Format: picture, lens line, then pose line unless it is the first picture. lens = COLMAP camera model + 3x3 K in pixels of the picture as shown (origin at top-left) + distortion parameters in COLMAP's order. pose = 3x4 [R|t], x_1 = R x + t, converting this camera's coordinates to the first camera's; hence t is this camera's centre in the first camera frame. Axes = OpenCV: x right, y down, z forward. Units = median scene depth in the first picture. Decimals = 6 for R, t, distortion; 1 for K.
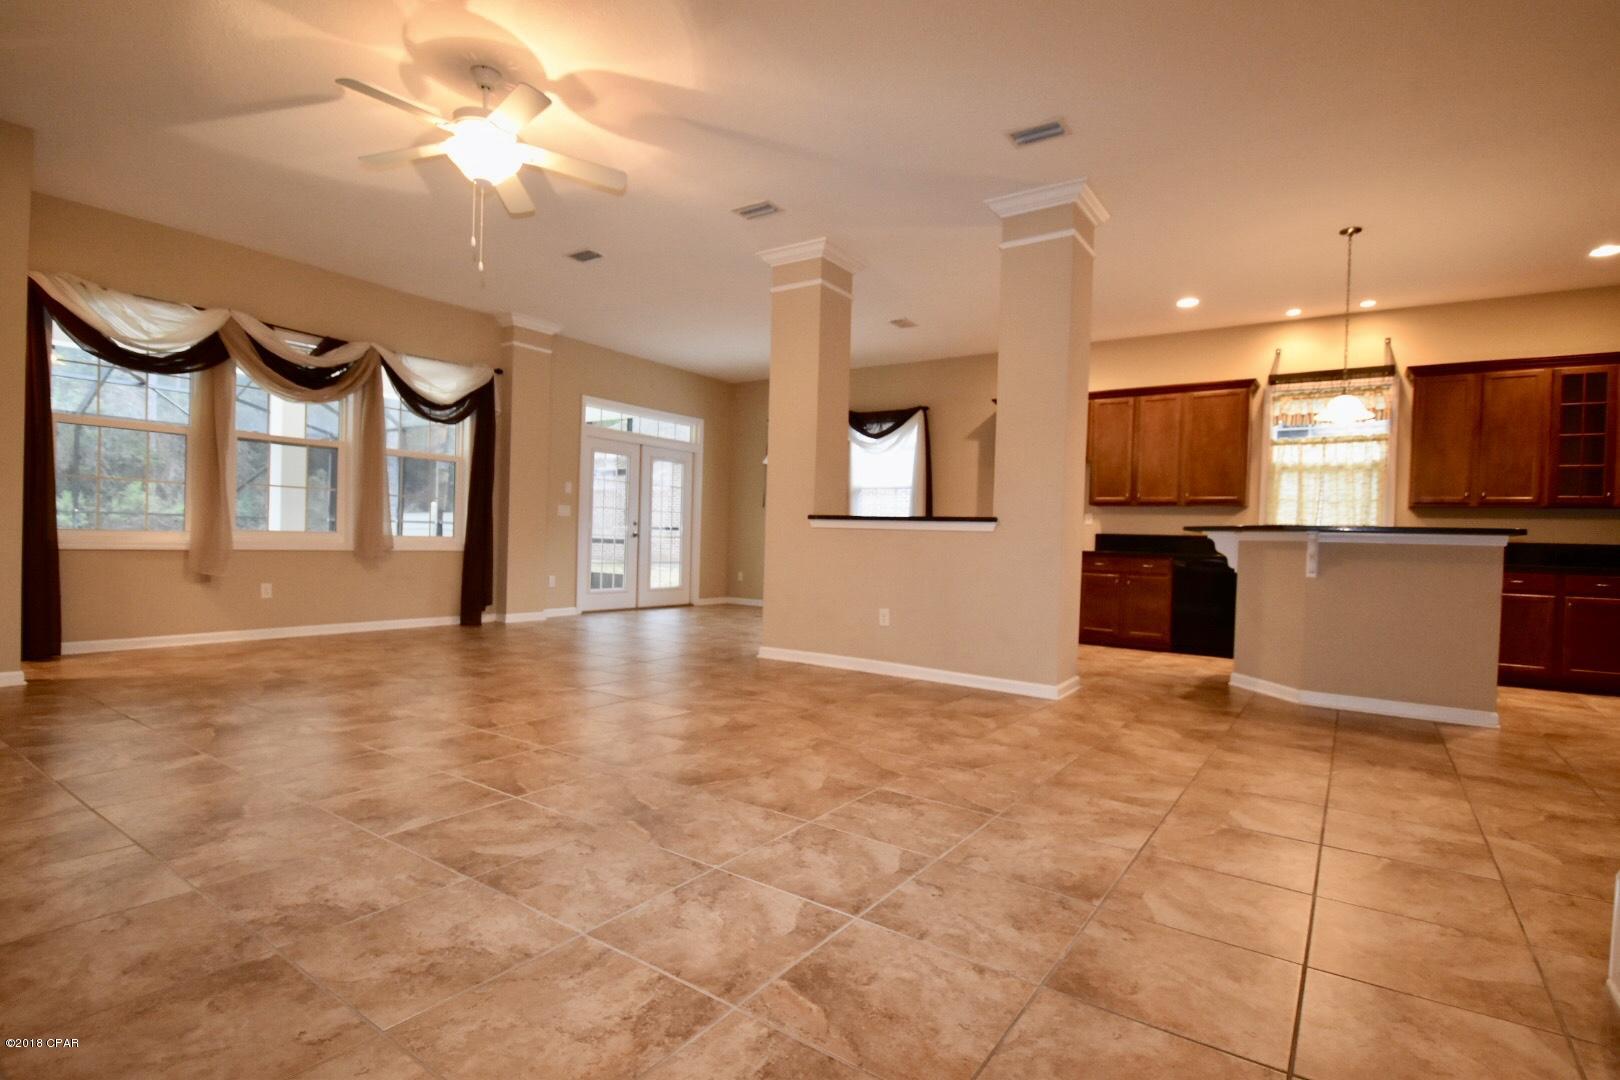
lens RADIAL K [[790.6, 0, 807.0], [0, 790.6, 545.4], [0, 0, 1]] dist [-0.005158, -0.000847]
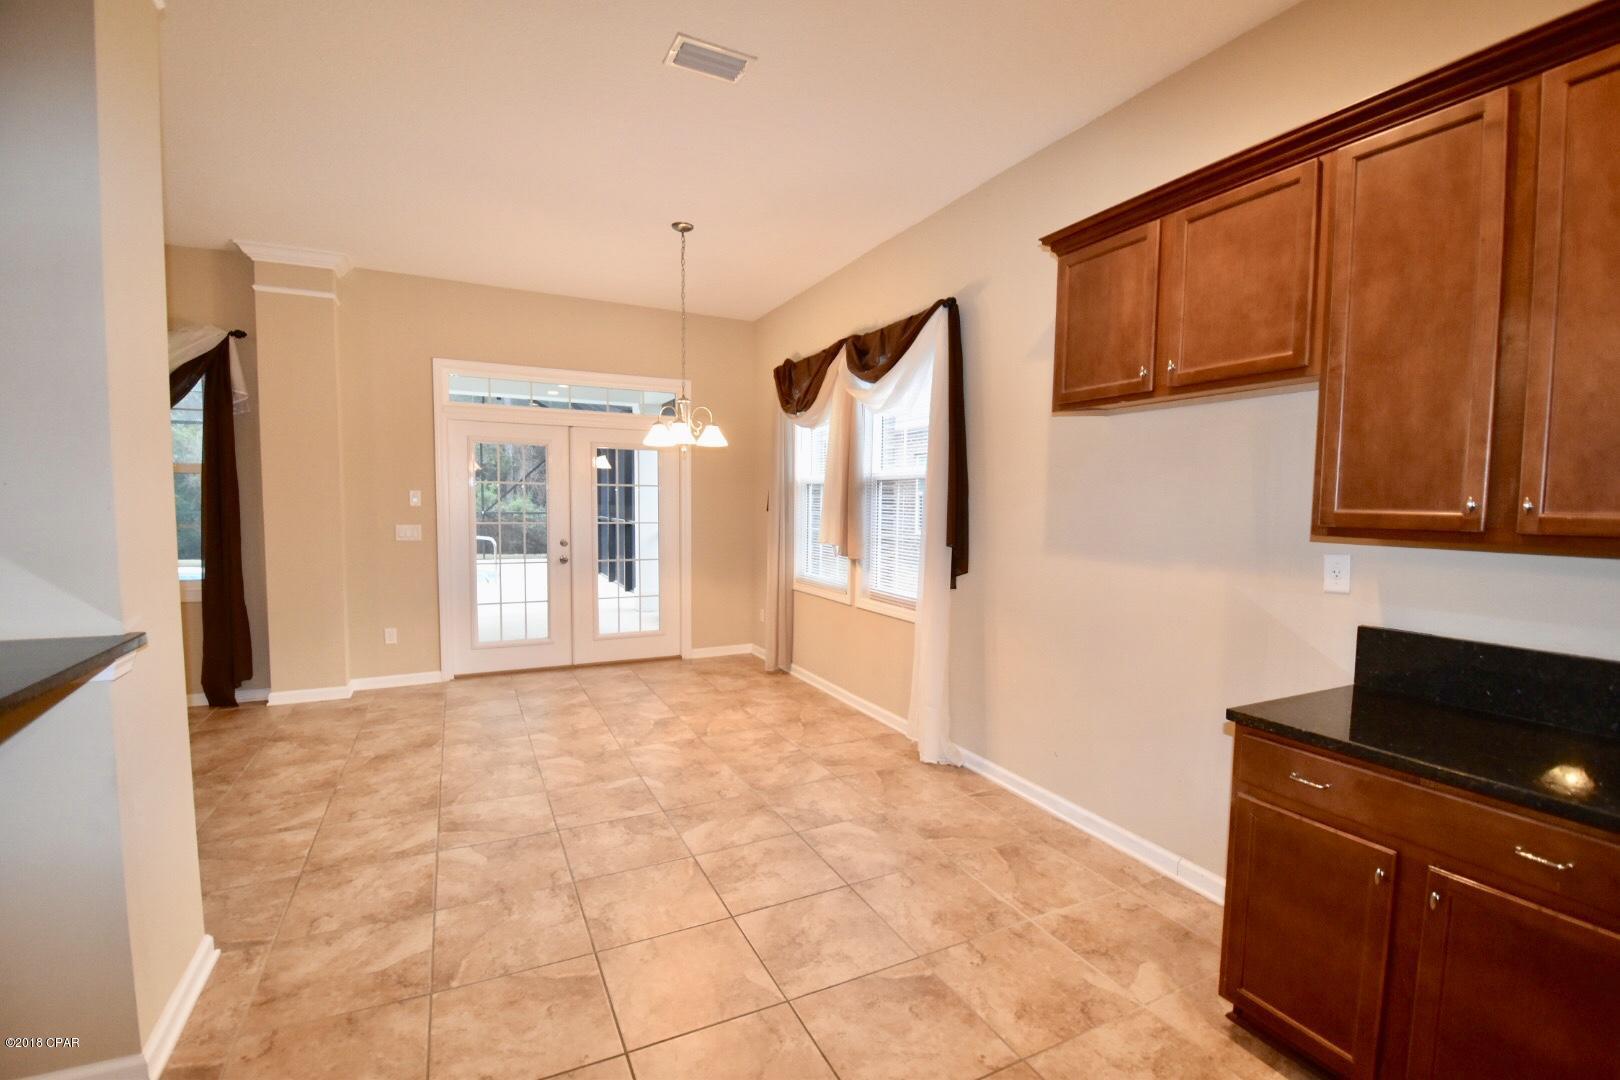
lens RADIAL K [[712.1, 0, 813.0], [0, 712.1, 549.5], [0, 0, 1]] dist [-0.001917, -0.007635]
pose [[0.880546, 0.012973, -0.473784, 0.394100], [0.011092, 0.998788, 0.047963, -0.074540], [0.473832, -0.047489, 0.879334, 0.846374]]
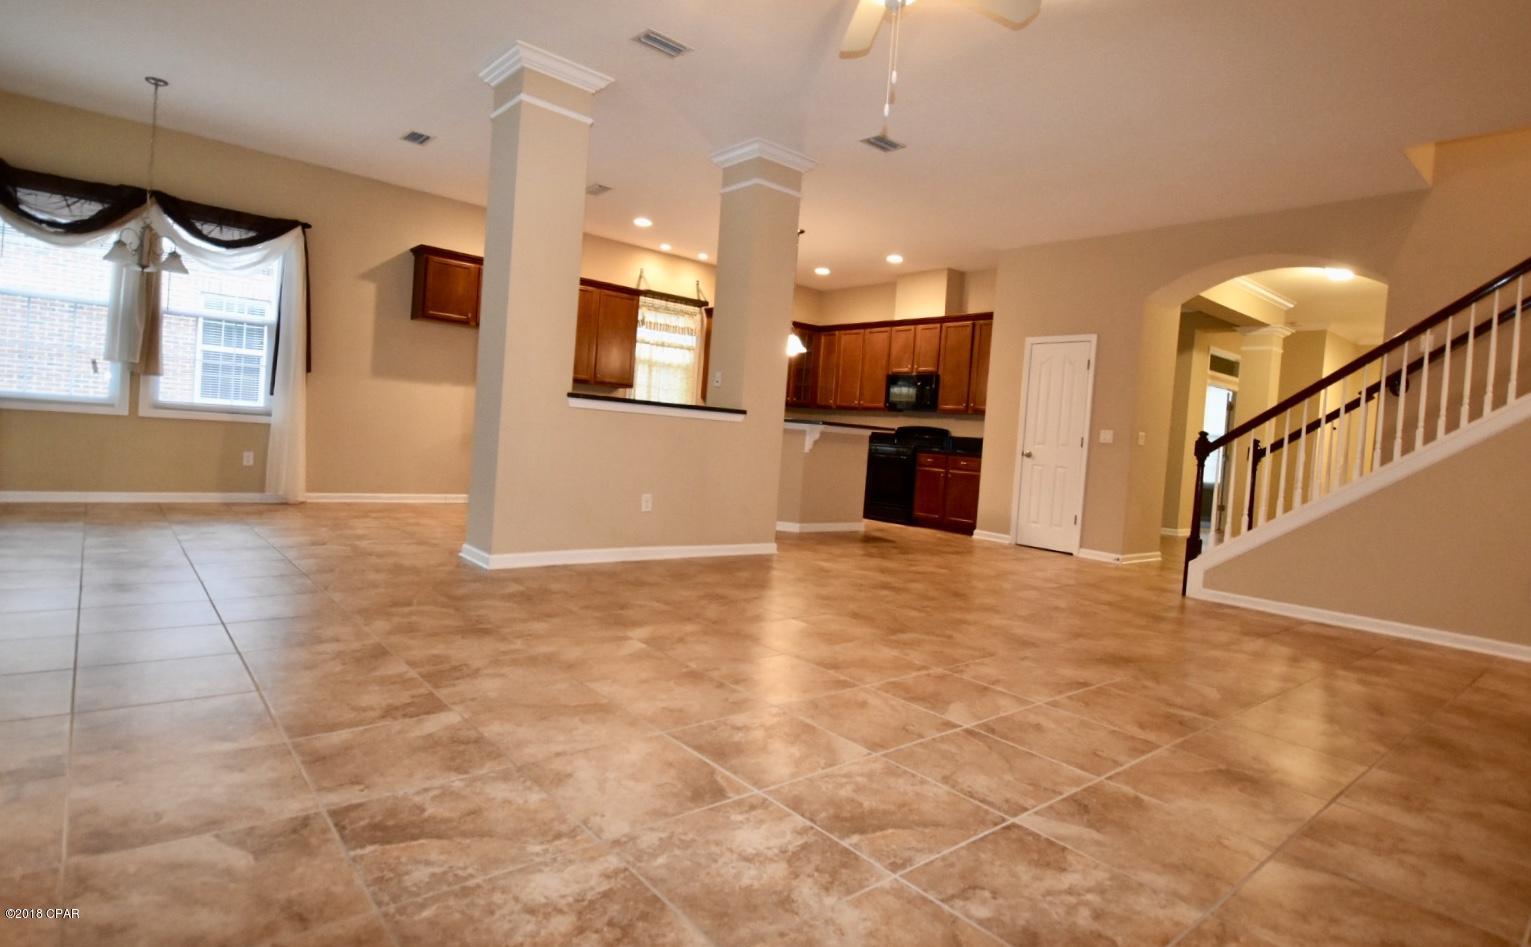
lens RADIAL K [[793.8, 0, 762.8], [0, 793.8, 450.6], [0, 0, 1]] dist [0.004959, -0.001172]
pose [[0.254287, -0.030921, 0.966634, -0.699388], [-0.056545, 0.997304, 0.046777, -0.025266], [-0.965474, -0.066553, 0.251853, 0.515885]]
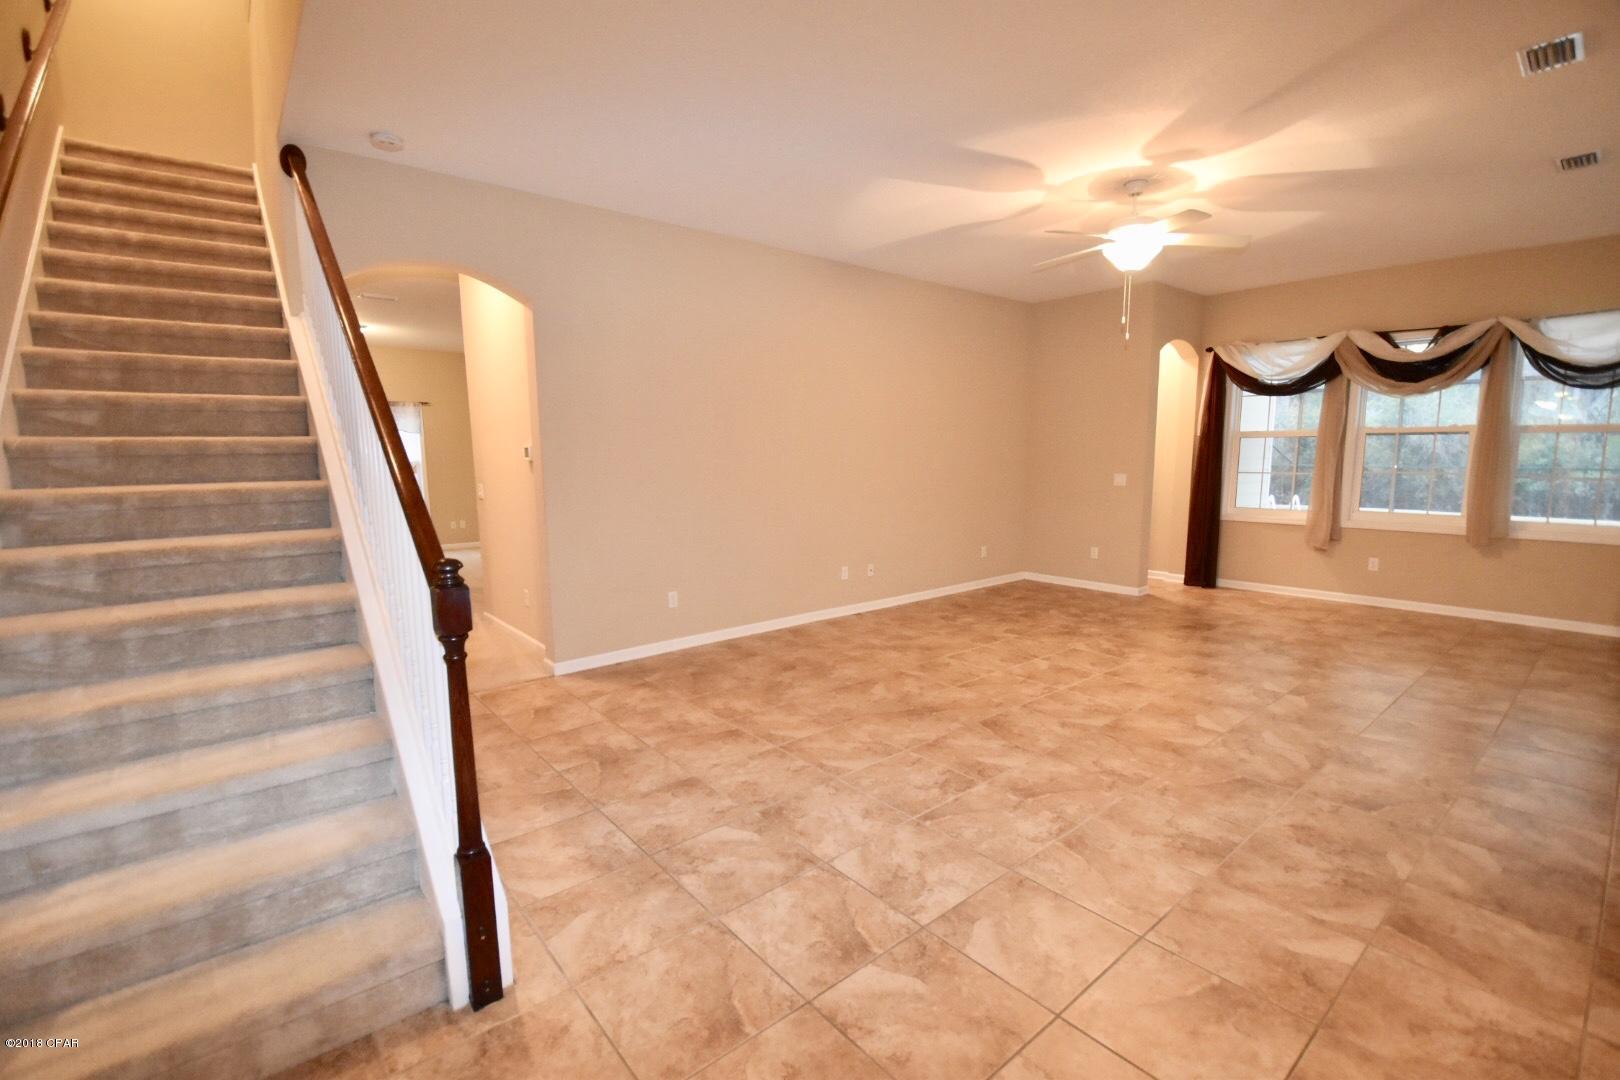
lens RADIAL K [[712.1, 0, 811.8], [0, 712.1, 543.0], [0, 0, 1]] dist [-0.001917, -0.007635]
pose [[-0.265372, 0.094828, -0.959471, 0.526634], [-0.010429, 0.994811, 0.101205, -0.070187], [0.964090, 0.036863, -0.263006, 0.470055]]
